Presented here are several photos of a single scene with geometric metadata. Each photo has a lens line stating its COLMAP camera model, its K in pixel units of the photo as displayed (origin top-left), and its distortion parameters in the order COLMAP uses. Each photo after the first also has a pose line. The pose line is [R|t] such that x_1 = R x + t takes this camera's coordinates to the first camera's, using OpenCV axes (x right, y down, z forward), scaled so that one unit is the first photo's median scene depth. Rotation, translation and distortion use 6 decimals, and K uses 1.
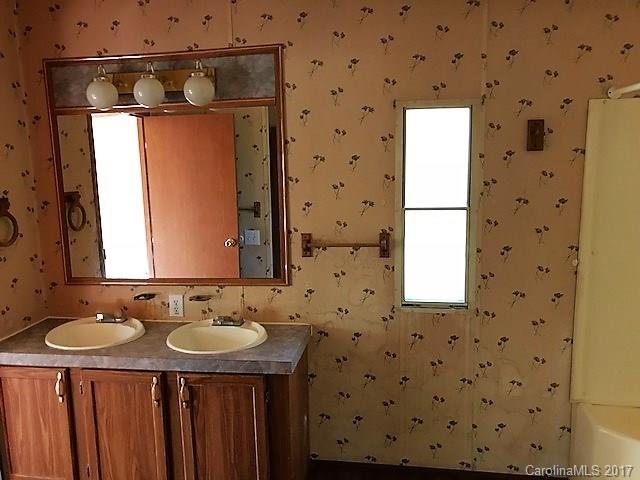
lens RADIAL K [[532.8, 0, 319.1], [0, 532.8, 243.2], [0, 0, 1]] dist [0.115053, -0.103026]
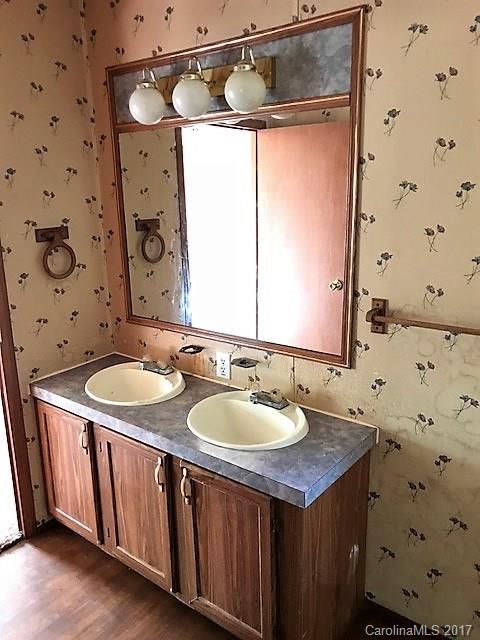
lens RADIAL K [[536.5, 0, 240.0], [0, 536.5, 320.0], [0, 0, 1]] dist [0.037019, -0.002806]
pose [[0.875800, 0.130281, -0.464759, 0.141617], [-0.076070, 0.988106, 0.133639, -0.070191], [0.476642, -0.081686, 0.875294, 0.314773]]
